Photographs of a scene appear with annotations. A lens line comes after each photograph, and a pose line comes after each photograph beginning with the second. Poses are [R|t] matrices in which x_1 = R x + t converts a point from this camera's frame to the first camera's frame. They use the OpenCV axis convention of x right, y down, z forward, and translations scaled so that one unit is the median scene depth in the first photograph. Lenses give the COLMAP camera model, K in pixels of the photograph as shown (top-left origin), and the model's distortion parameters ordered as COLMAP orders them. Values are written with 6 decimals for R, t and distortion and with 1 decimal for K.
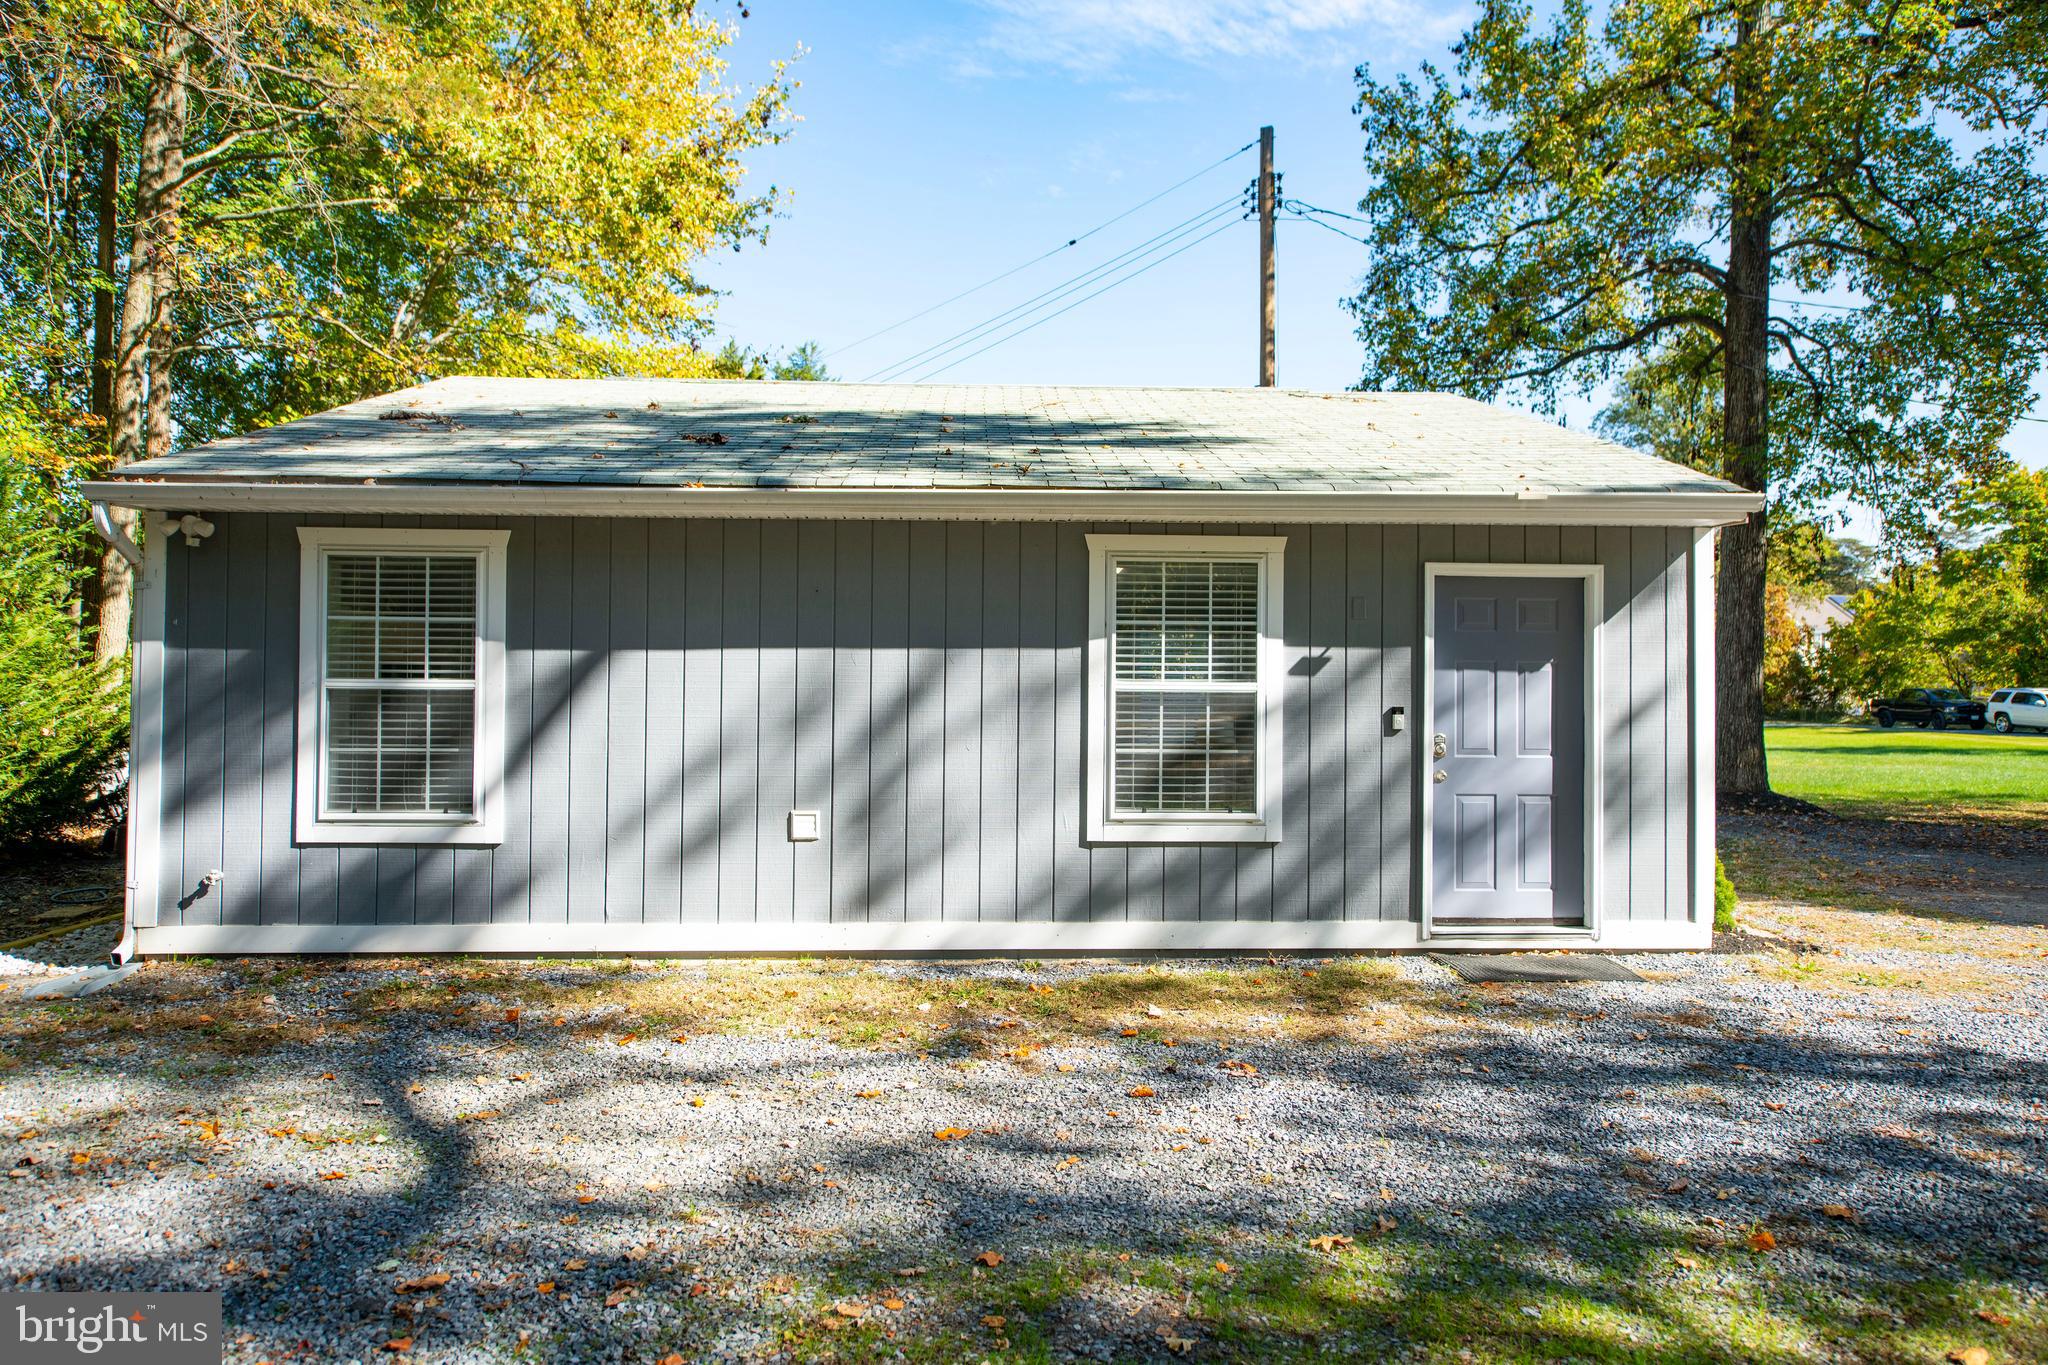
lens RADIAL K [[1373.7, 0, 1025.0], [0, 1373.7, 650.0], [0, 0, 1]] dist [0.018819, -0.001669]
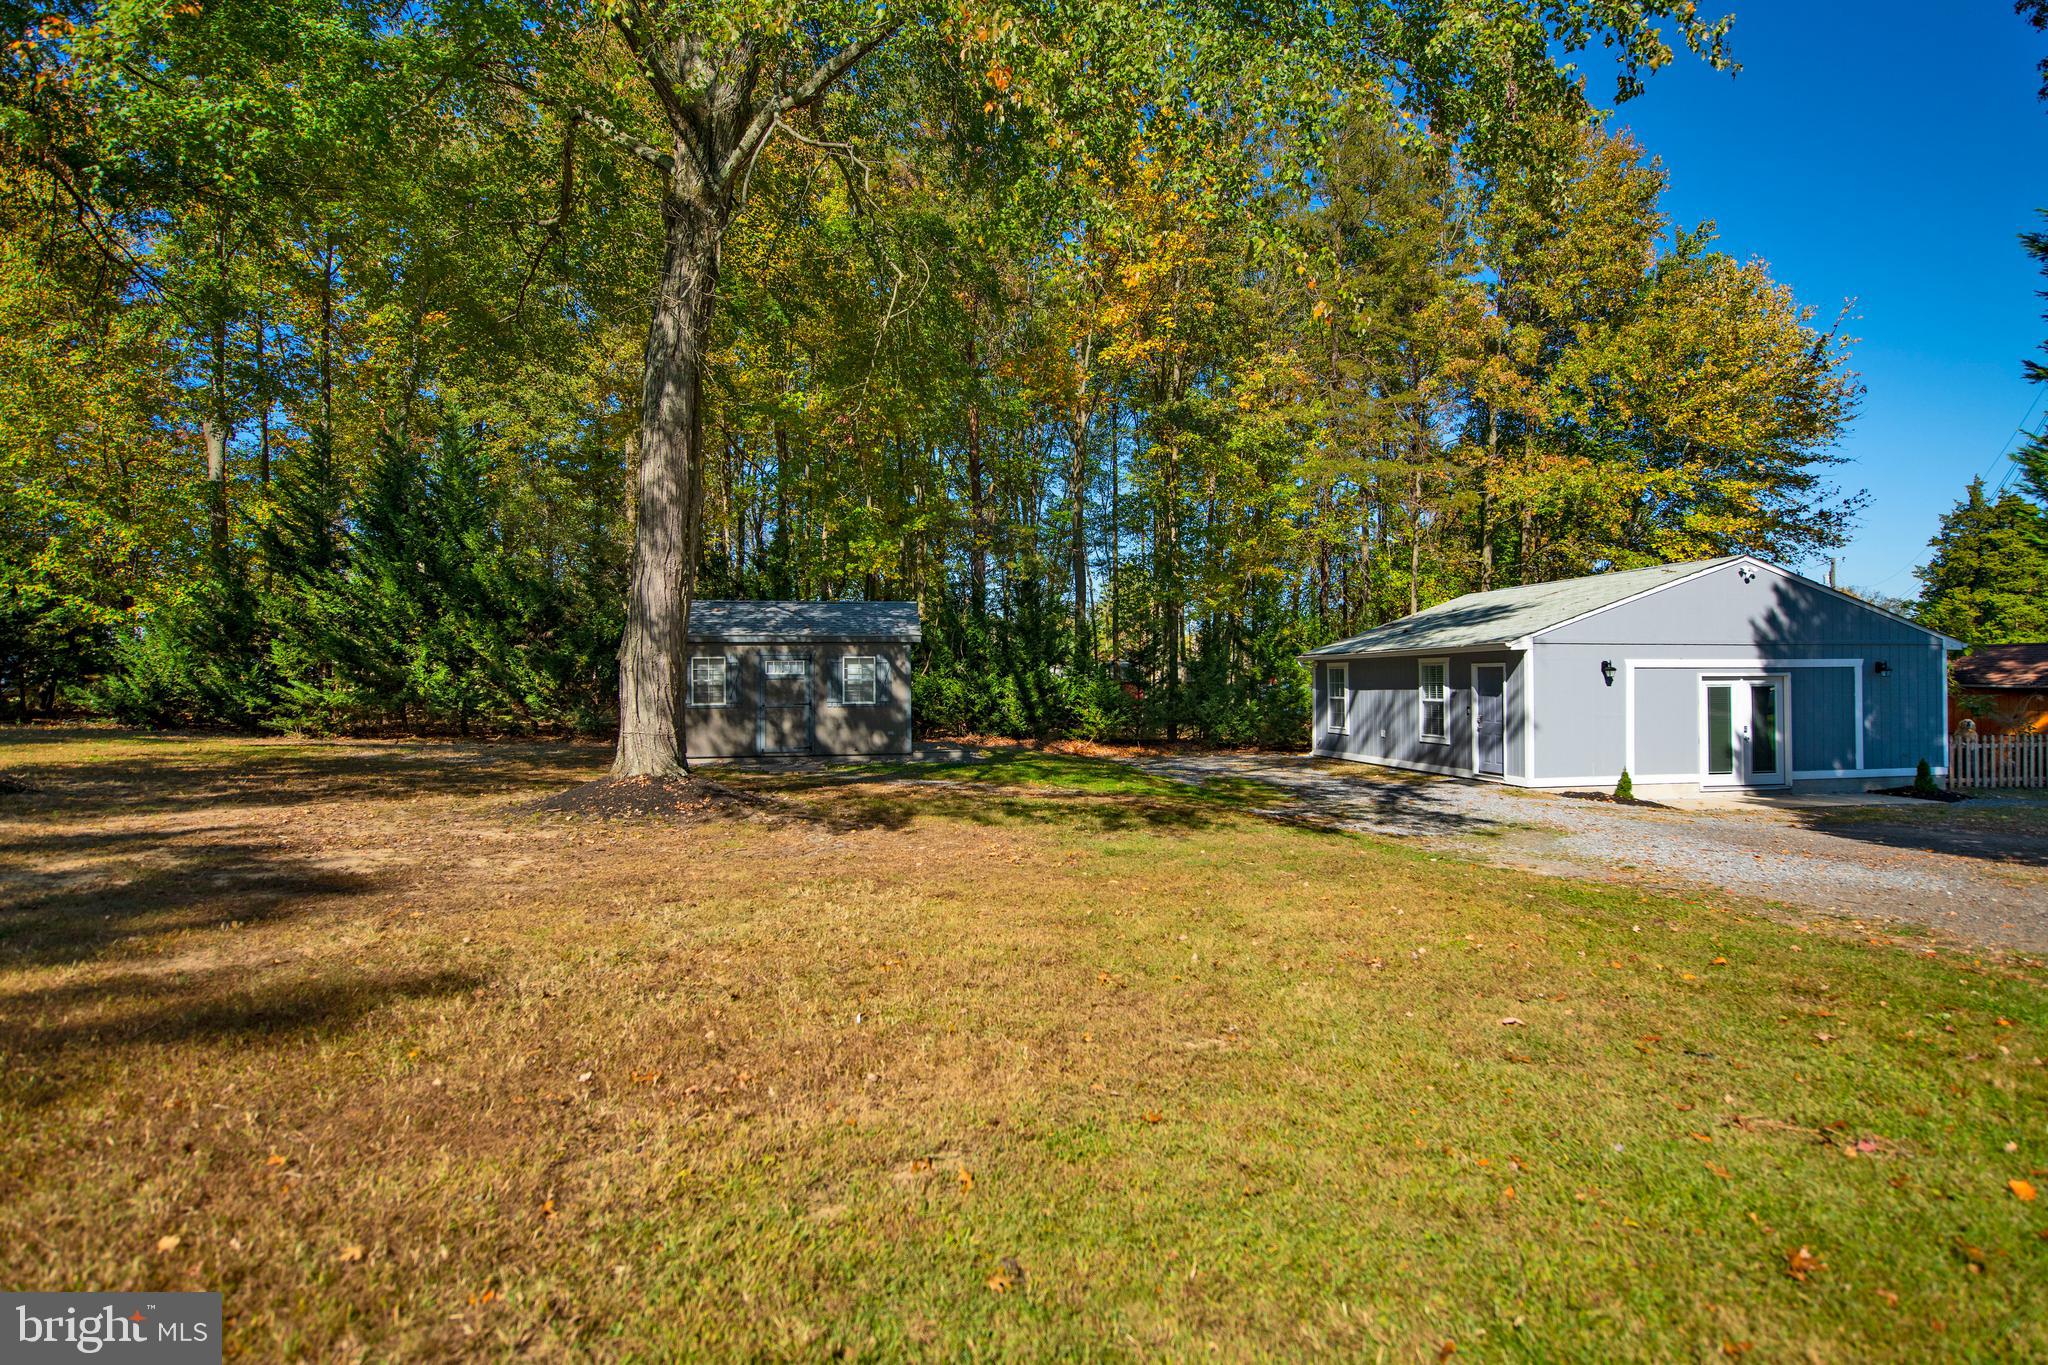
lens RADIAL K [[1069.4, 0, 1024.0], [0, 1069.4, 682.5], [0, 0, 1]] dist [-0.017110, -0.000119]
pose [[0.135073, -0.004564, -0.990825, 2.723804], [0.032804, 0.999462, -0.000132, -0.051874], [0.990293, -0.032485, 0.135150, -0.428739]]
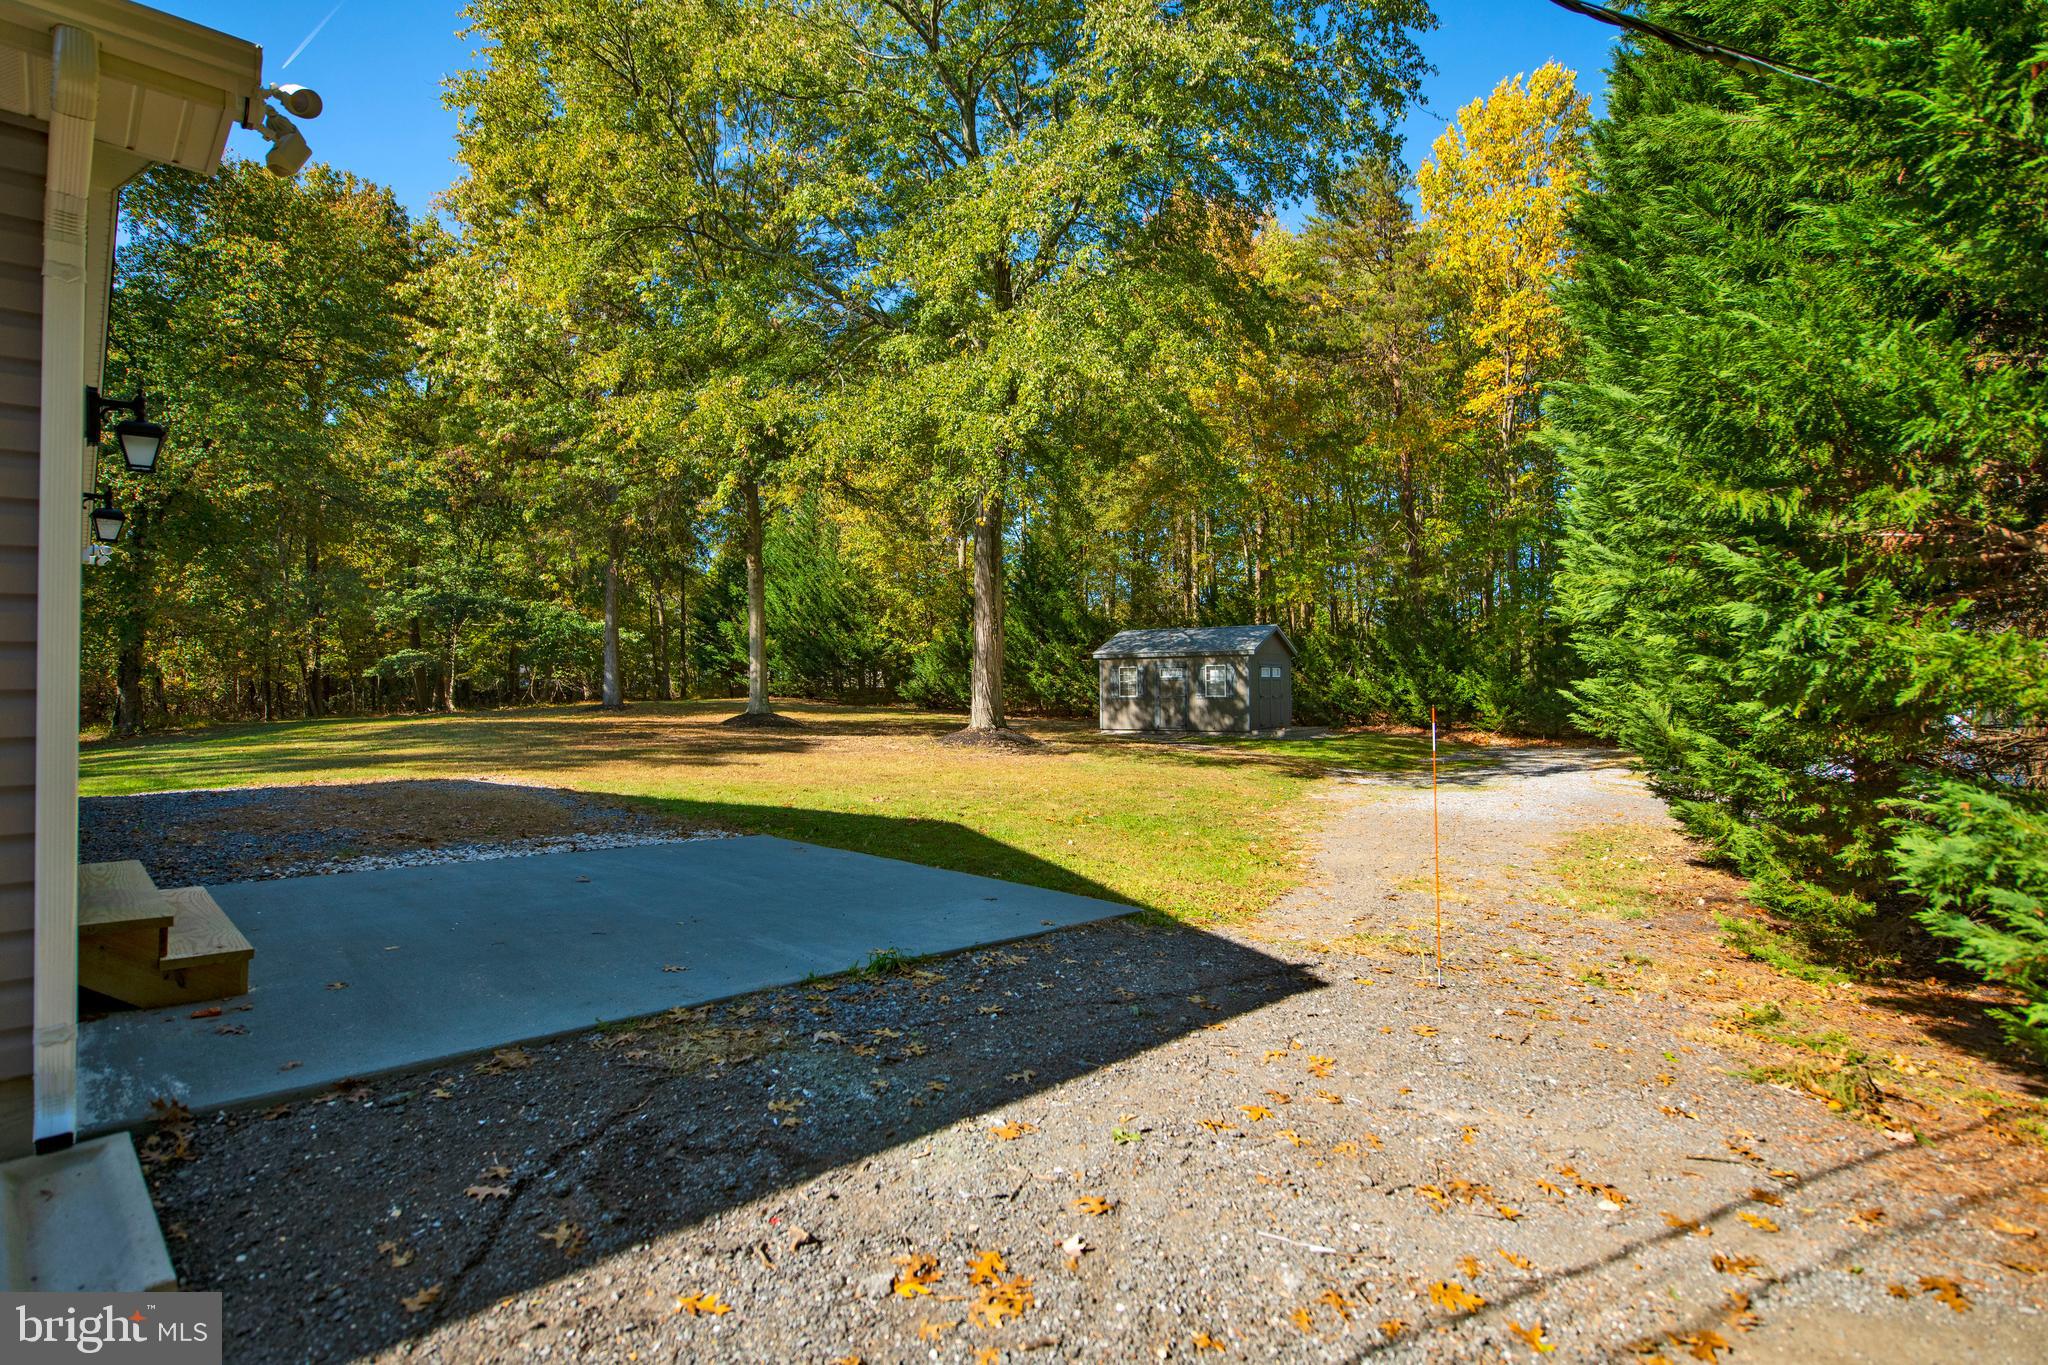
lens RADIAL K [[1016.6, 0, 1024.9], [0, 1016.6, 672.2], [0, 0, 1]] dist [-0.002843, -0.000428]
pose [[-0.584673, -0.013274, -0.811160, 3.514410], [0.026287, 0.999031, -0.035295, 0.012250], [0.810843, -0.041959, -0.583758, 1.210630]]
